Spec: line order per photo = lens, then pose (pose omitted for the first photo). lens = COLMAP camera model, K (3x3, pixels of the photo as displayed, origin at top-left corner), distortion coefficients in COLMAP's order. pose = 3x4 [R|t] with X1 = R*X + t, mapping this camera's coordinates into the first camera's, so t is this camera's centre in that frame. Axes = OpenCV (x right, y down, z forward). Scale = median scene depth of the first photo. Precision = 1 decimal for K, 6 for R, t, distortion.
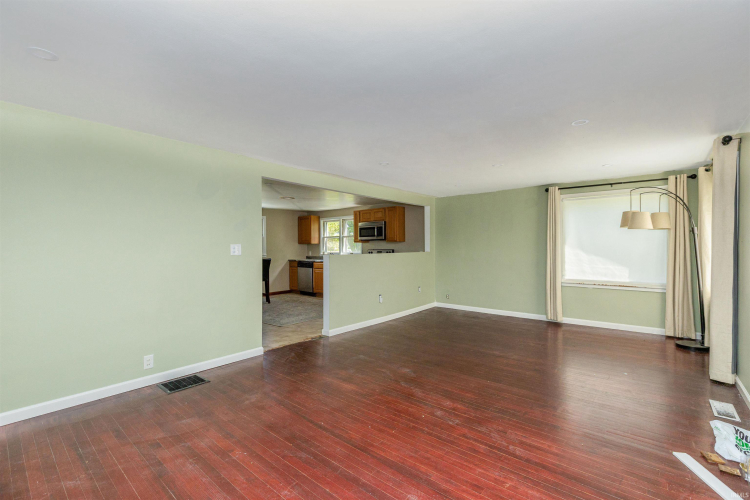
lens RADIAL K [[334.5, 0, 375.0], [0, 334.5, 250.0], [0, 0, 1]] dist [-0.001027, 0.000082]
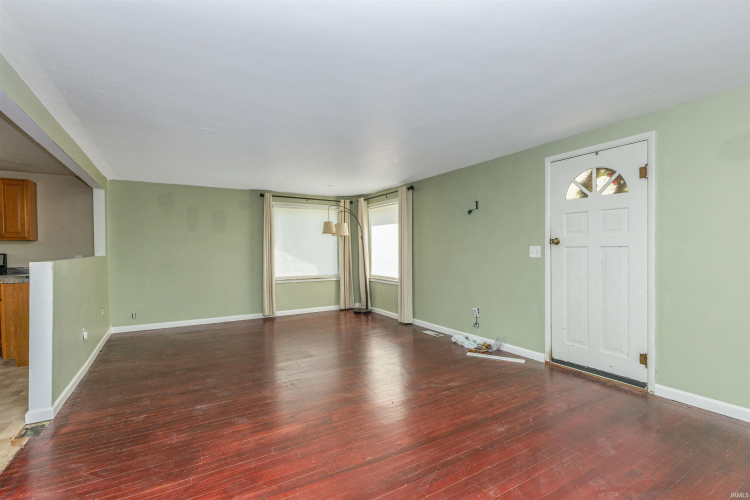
lens RADIAL K [[344.2, 0, 375.0], [0, 344.2, 250.0], [0, 0, 1]] dist [-0.002834, -0.000055]
pose [[0.330868, -0.001046, 0.943676, -0.435278], [0.014687, 0.999884, -0.004041, 0.005389], [-0.943563, 0.015197, 0.330845, 0.321772]]
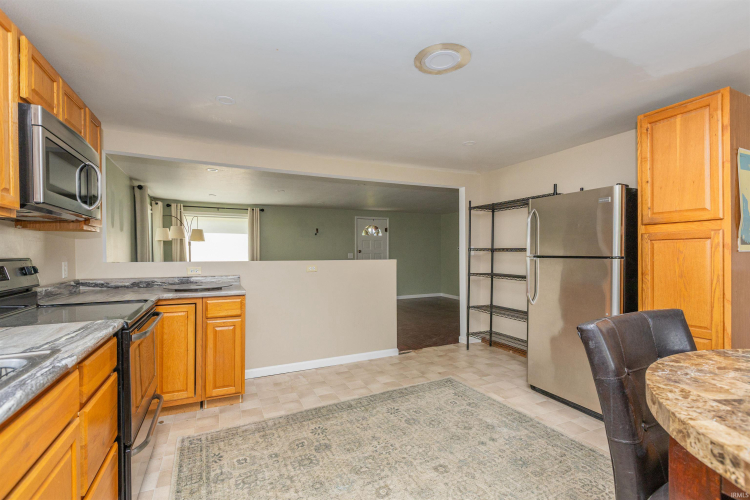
lens RADIAL K [[343.2, 0, 375.0], [0, 343.2, 250.0], [0, 0, 1]] dist [0.001586, 0.000206]
pose [[-0.908515, 0.014715, 0.417593, -0.434585], [0.013591, 0.999892, -0.005665, -0.005014], [-0.417631, 0.000529, -0.908616, 1.678346]]
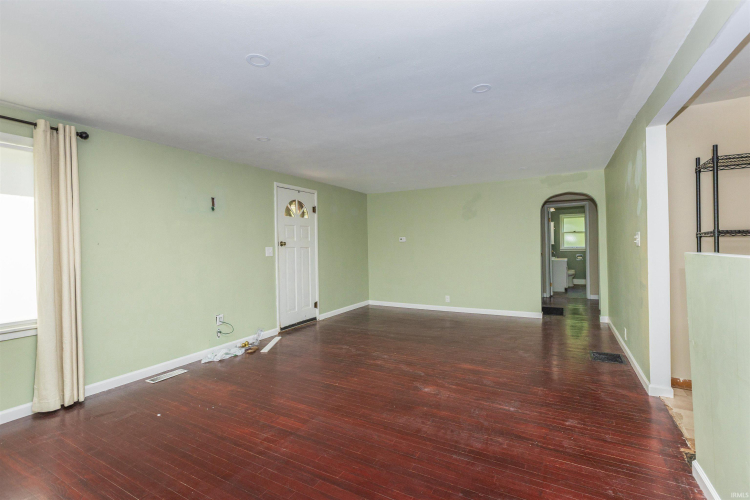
lens RADIAL K [[344.2, 0, 375.0], [0, 344.2, 250.0], [0, 0, 1]] dist [-0.002834, -0.000055]
pose [[-0.980824, 0.026699, -0.193057, 0.249019], [0.023550, 0.999550, 0.018589, -0.003550], [0.193466, 0.013686, -0.981011, 1.192382]]
